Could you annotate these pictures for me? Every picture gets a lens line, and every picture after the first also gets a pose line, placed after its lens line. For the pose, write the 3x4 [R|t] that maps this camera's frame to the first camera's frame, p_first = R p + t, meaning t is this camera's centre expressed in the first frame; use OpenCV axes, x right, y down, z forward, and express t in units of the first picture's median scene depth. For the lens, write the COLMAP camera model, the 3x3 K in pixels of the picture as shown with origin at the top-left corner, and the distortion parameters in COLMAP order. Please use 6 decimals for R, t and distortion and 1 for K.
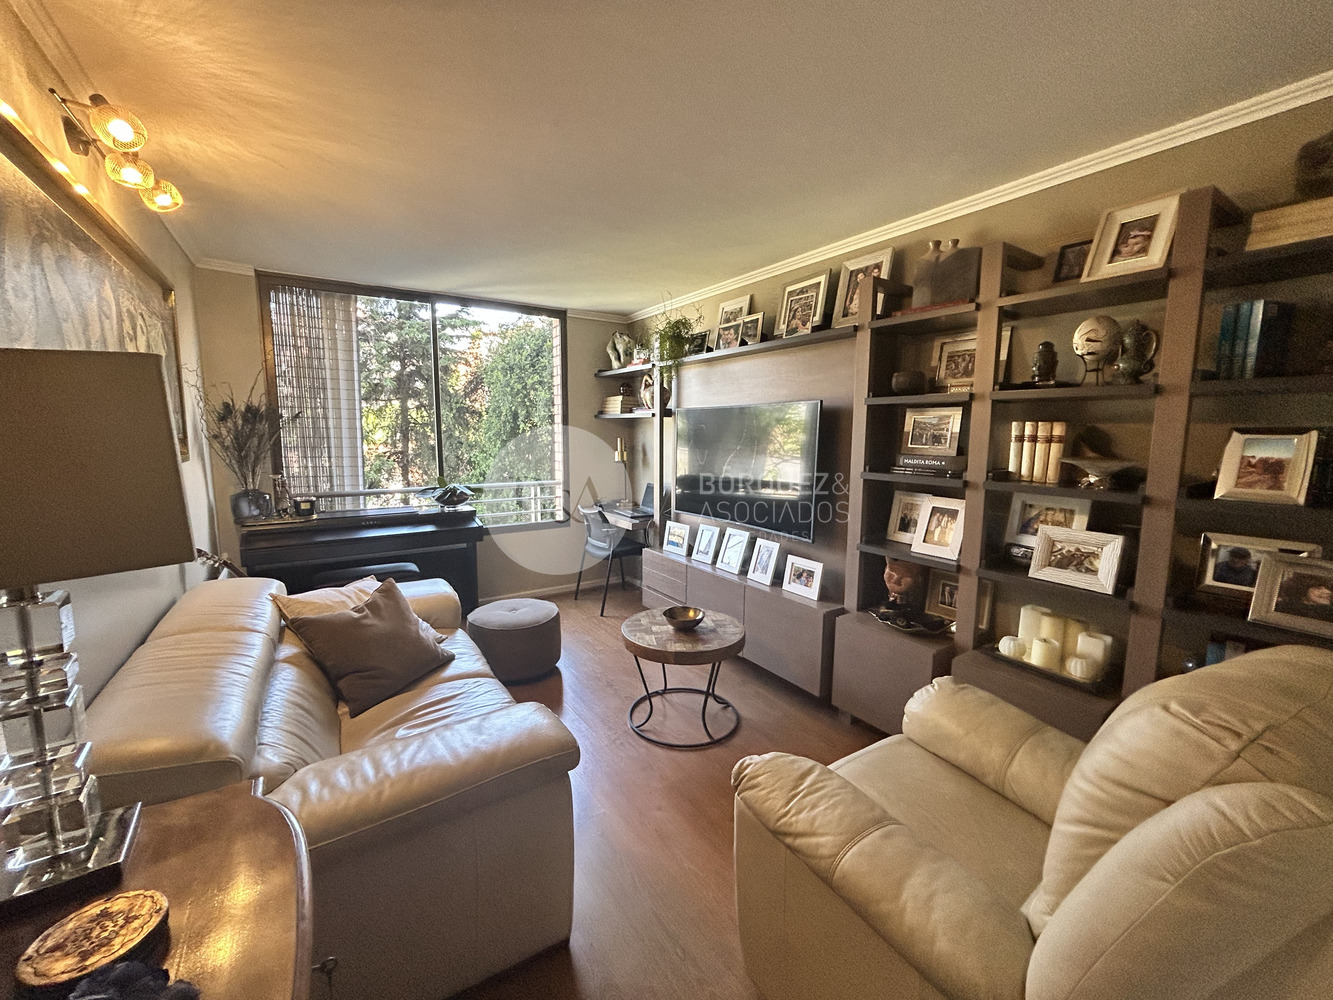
lens RADIAL K [[538.3, 0, 662.3], [0, 538.3, 500.9], [0, 0, 1]] dist [-0.003550, 0.001198]
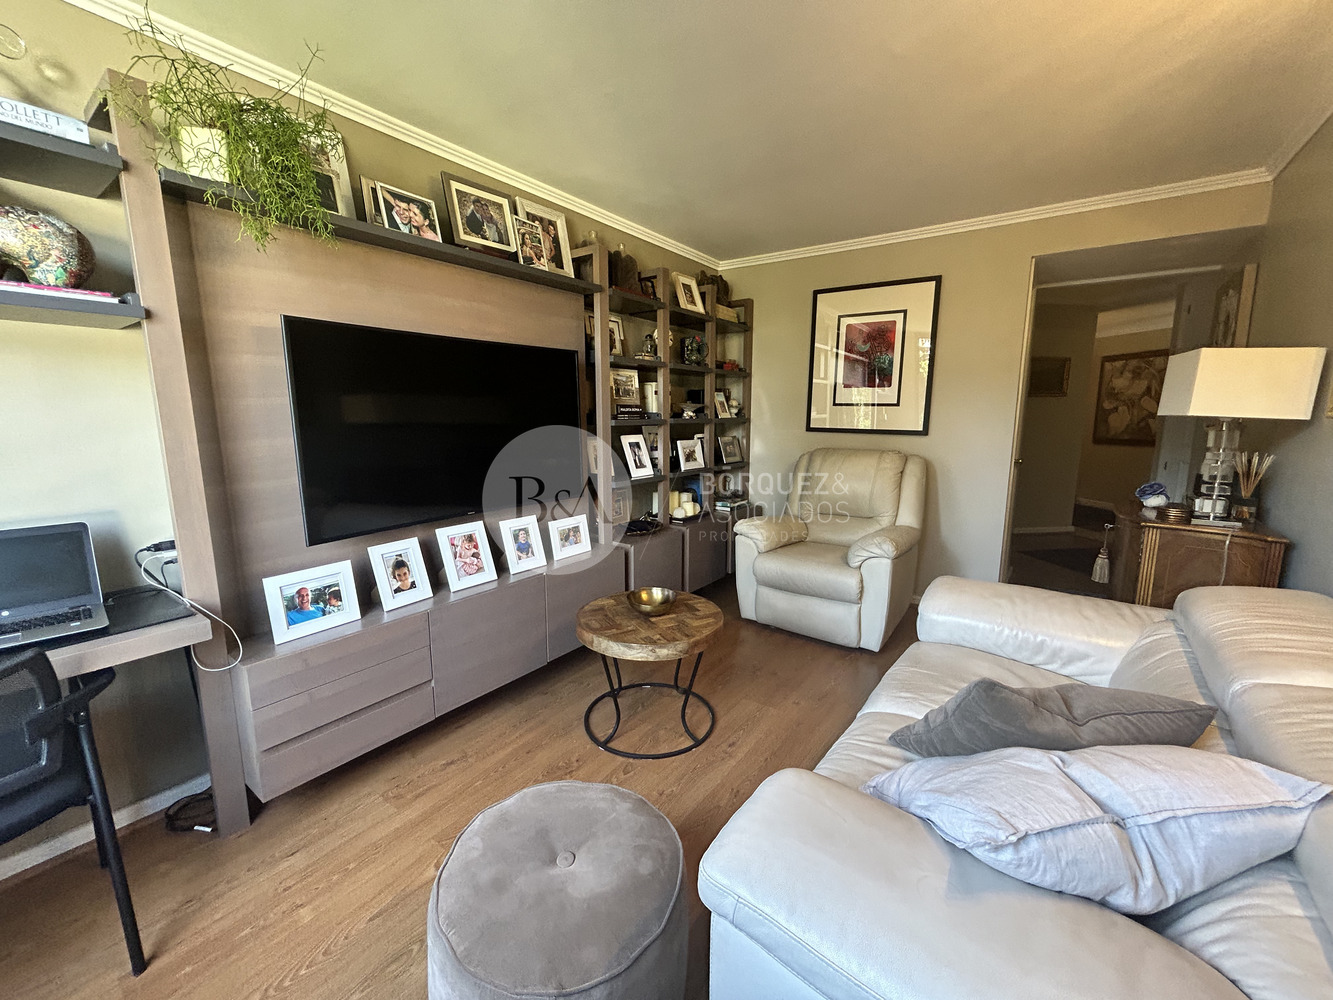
lens RADIAL K [[538.3, 0, 666.3], [0, 538.3, 501.2], [0, 0, 1]] dist [-0.003550, 0.001198]
pose [[-0.343732, -0.164111, 0.924617, -0.561294], [0.116836, 0.969487, 0.215509, -0.088657], [-0.931771, 0.182106, -0.314070, 0.942543]]
